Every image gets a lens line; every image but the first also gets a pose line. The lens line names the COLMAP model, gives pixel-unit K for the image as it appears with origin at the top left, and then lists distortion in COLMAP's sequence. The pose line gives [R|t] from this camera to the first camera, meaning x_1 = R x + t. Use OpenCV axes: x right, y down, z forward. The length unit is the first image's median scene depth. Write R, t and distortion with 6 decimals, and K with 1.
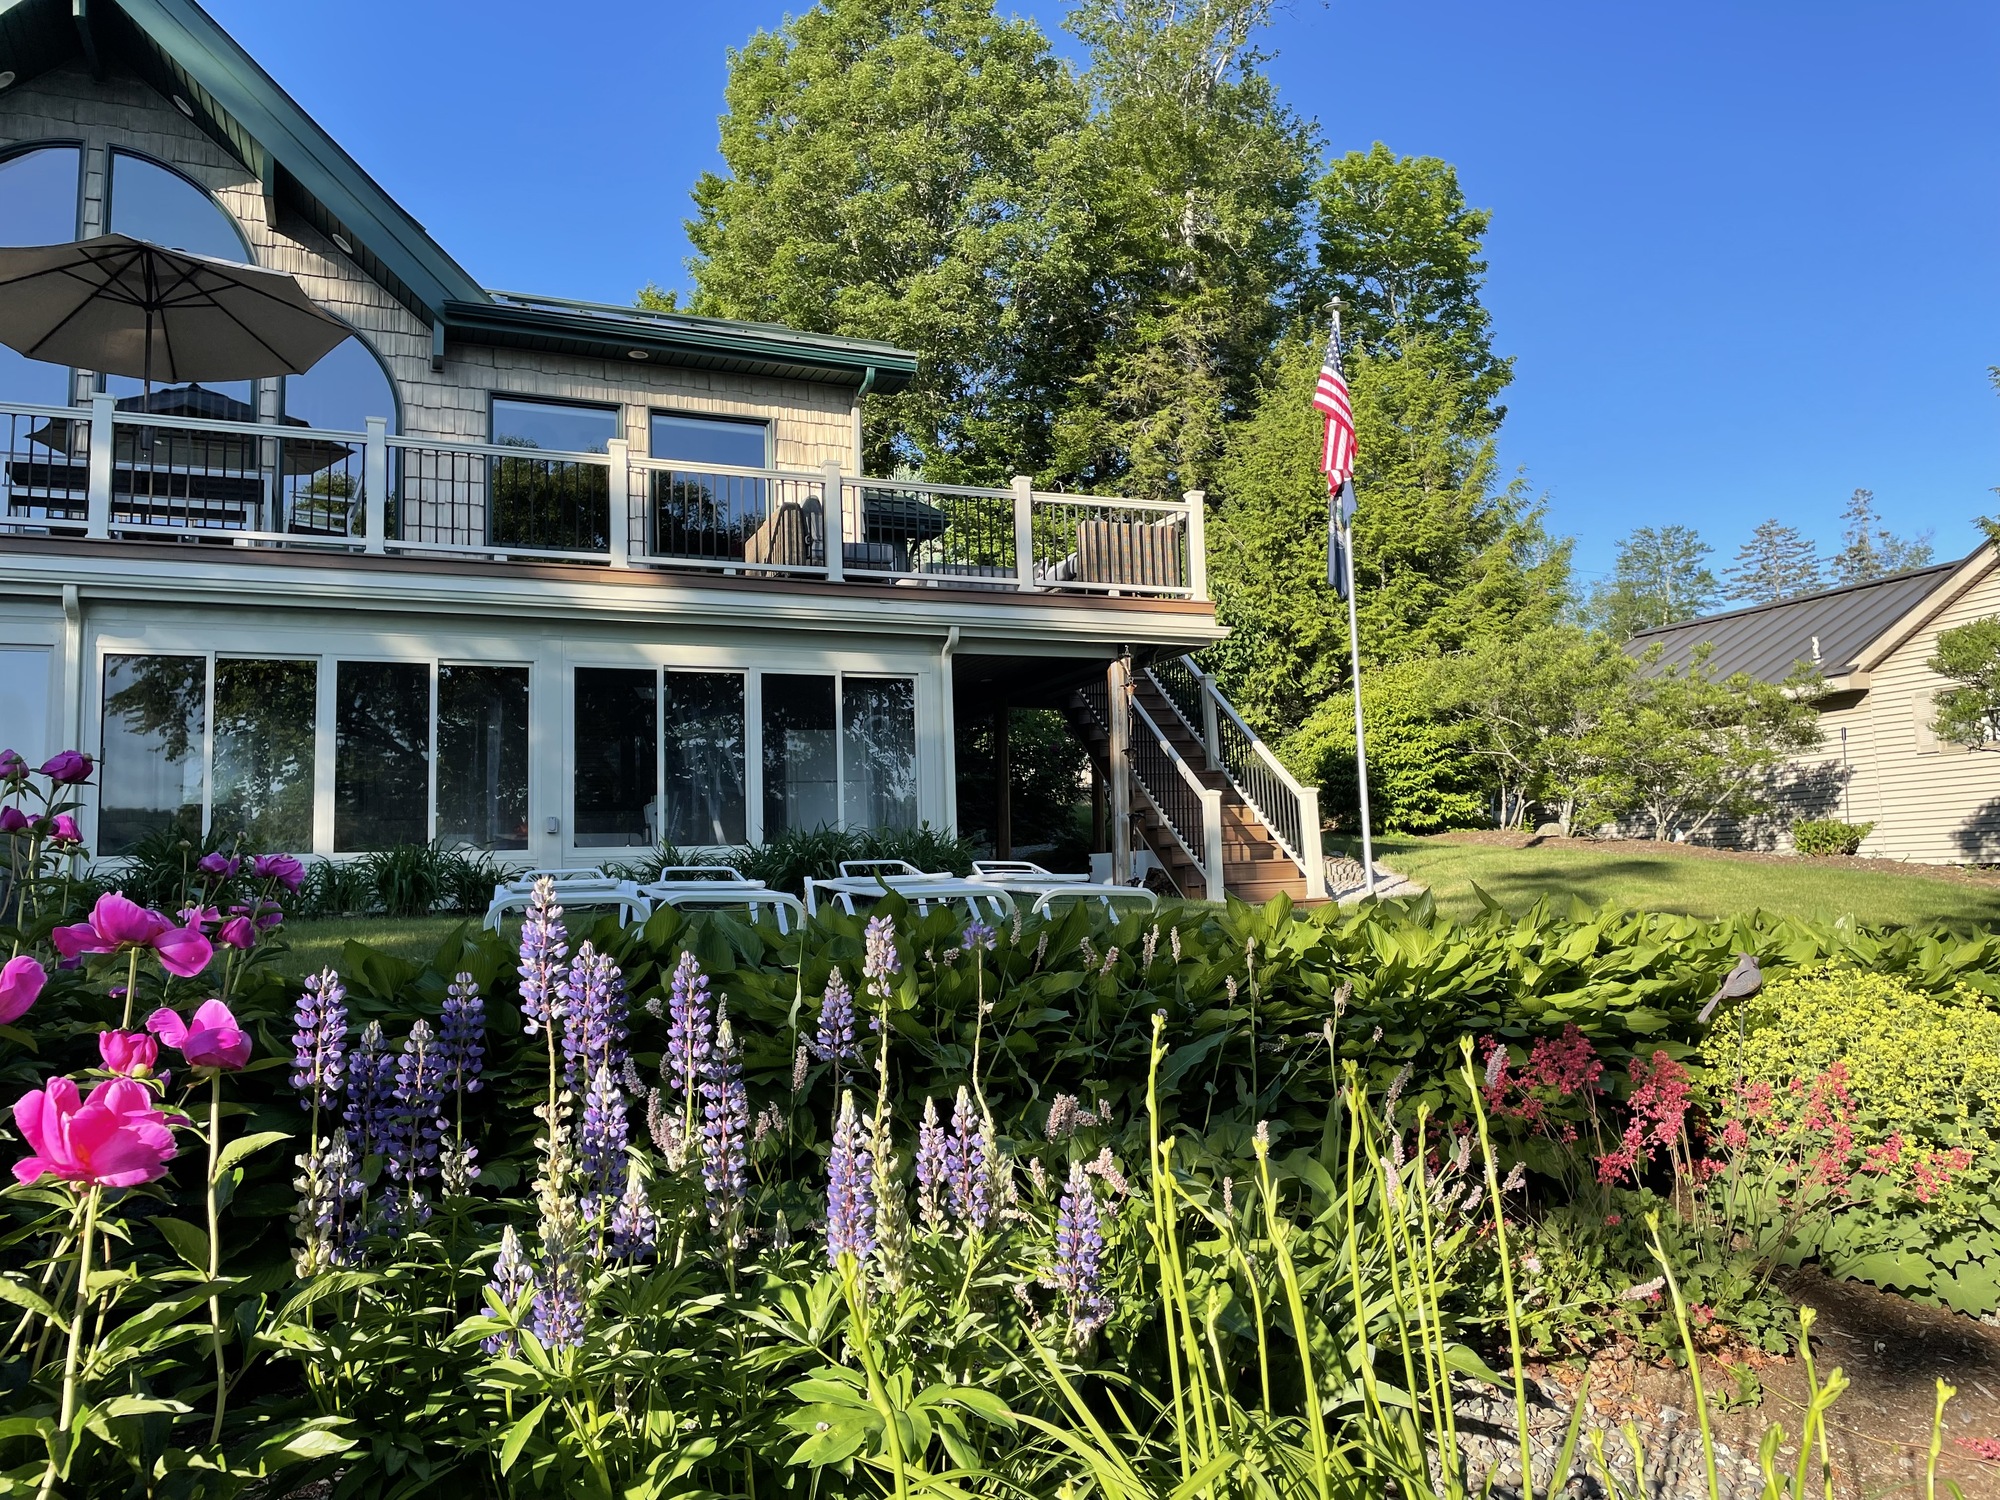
lens RADIAL K [[1527.4, 0, 990.5], [0, 1527.4, 730.1], [0, 0, 1]] dist [0.103049, -0.134296]
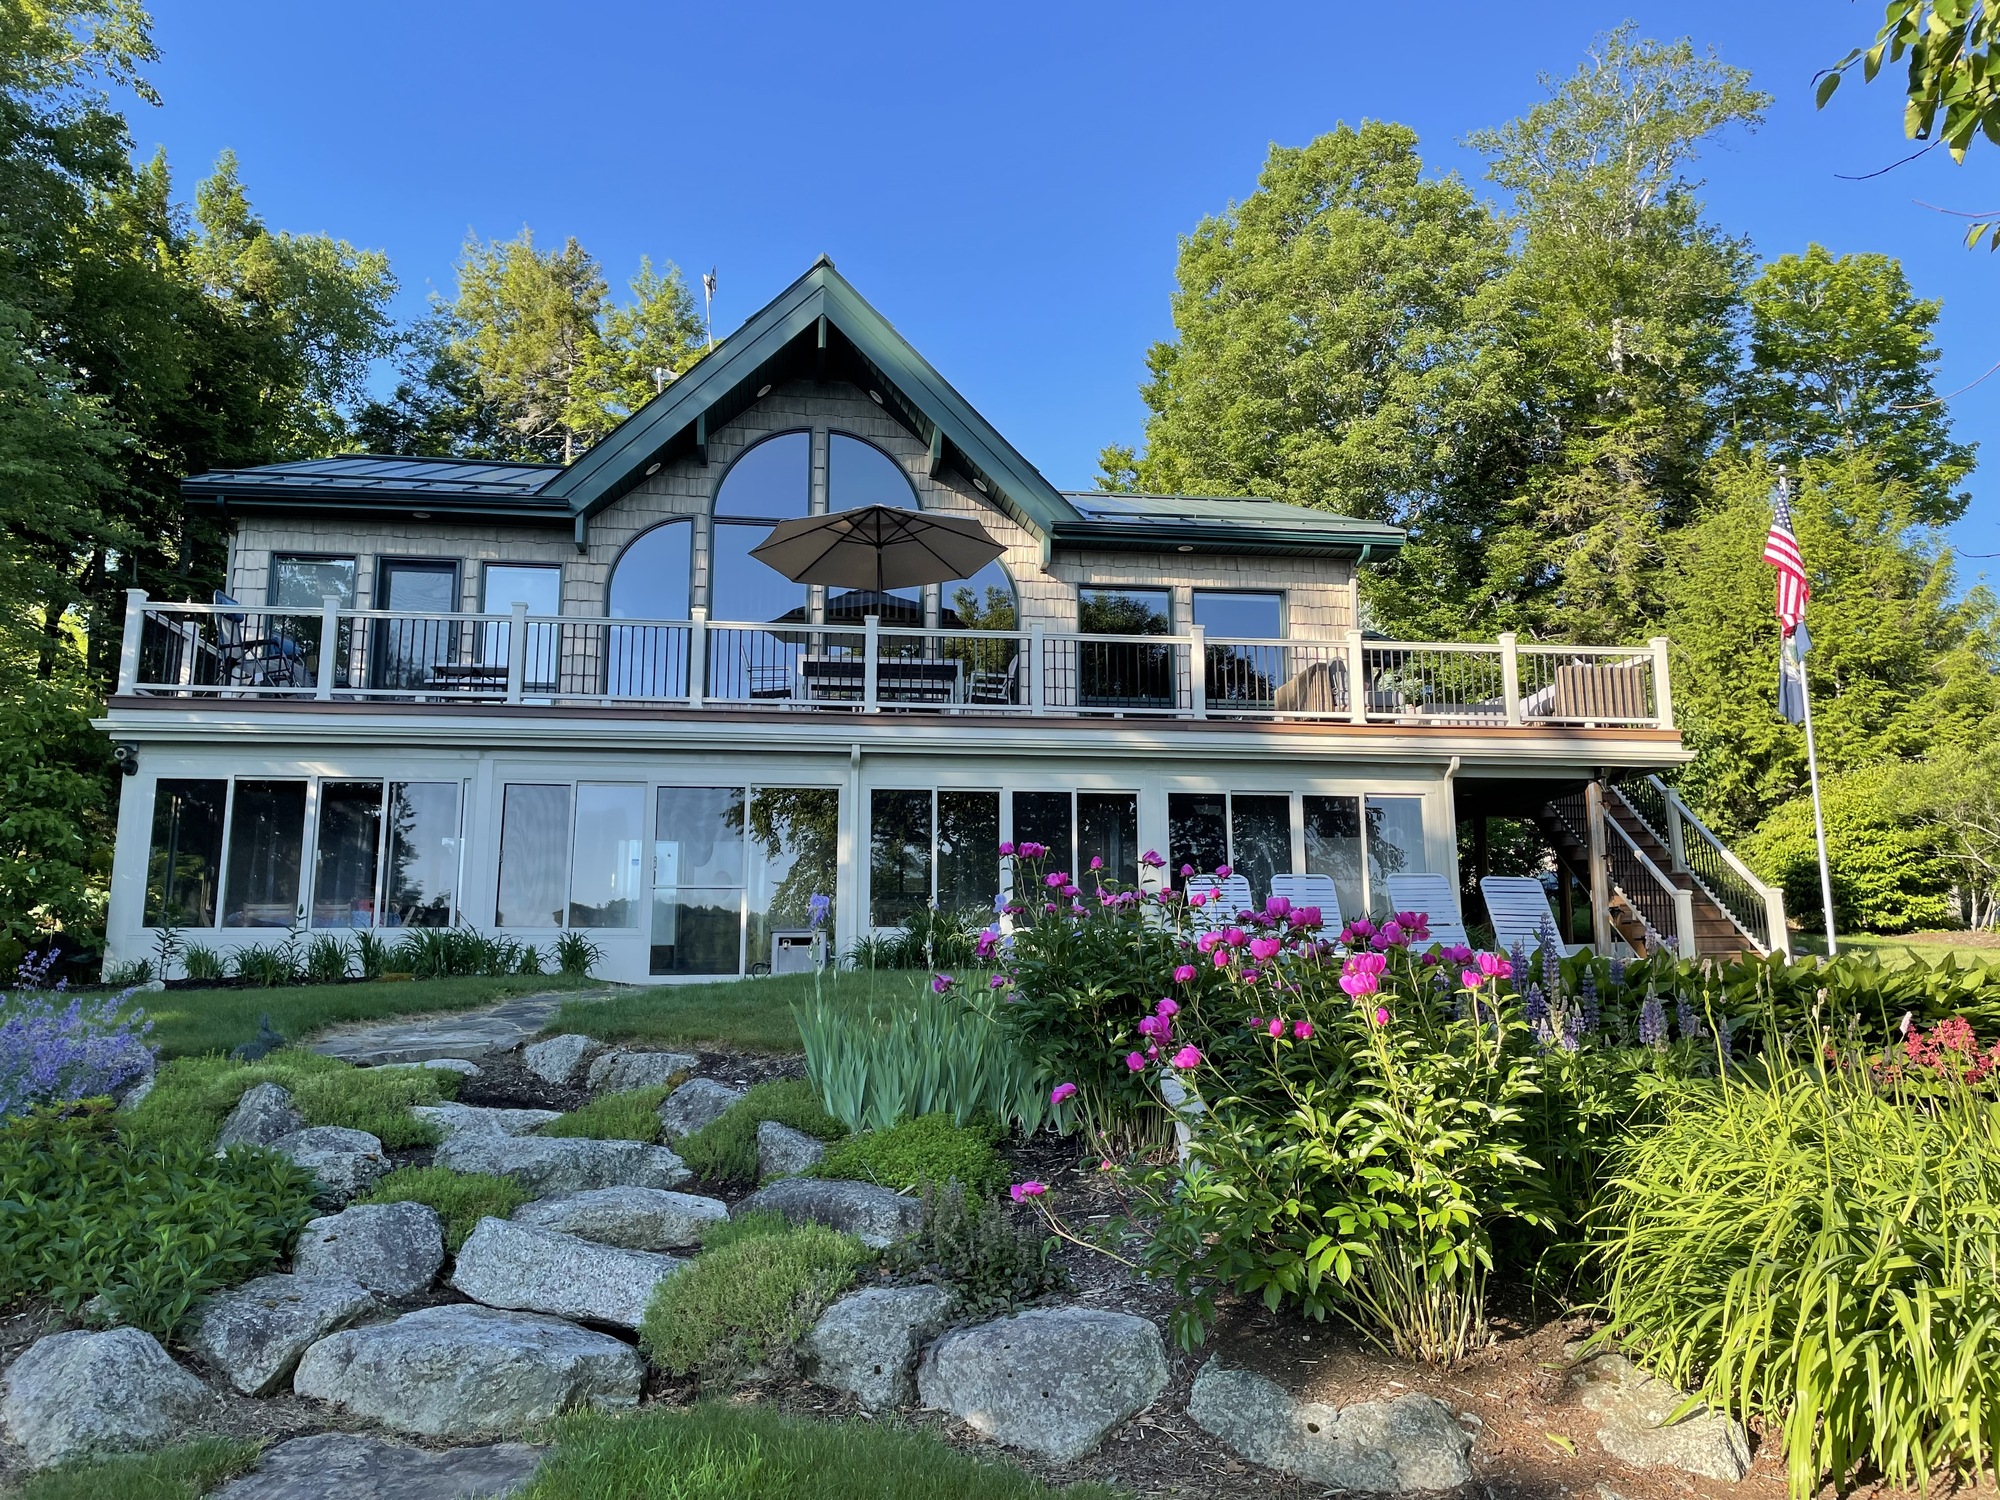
lens RADIAL K [[1527.4, 0, 990.5], [0, 1527.4, 730.1], [0, 0, 1]] dist [0.103049, -0.134296]
pose [[0.968608, -0.018626, -0.247893, -0.039198], [0.003116, 0.998020, -0.062814, -0.005339], [0.248572, 0.060069, 0.966749, -0.156914]]
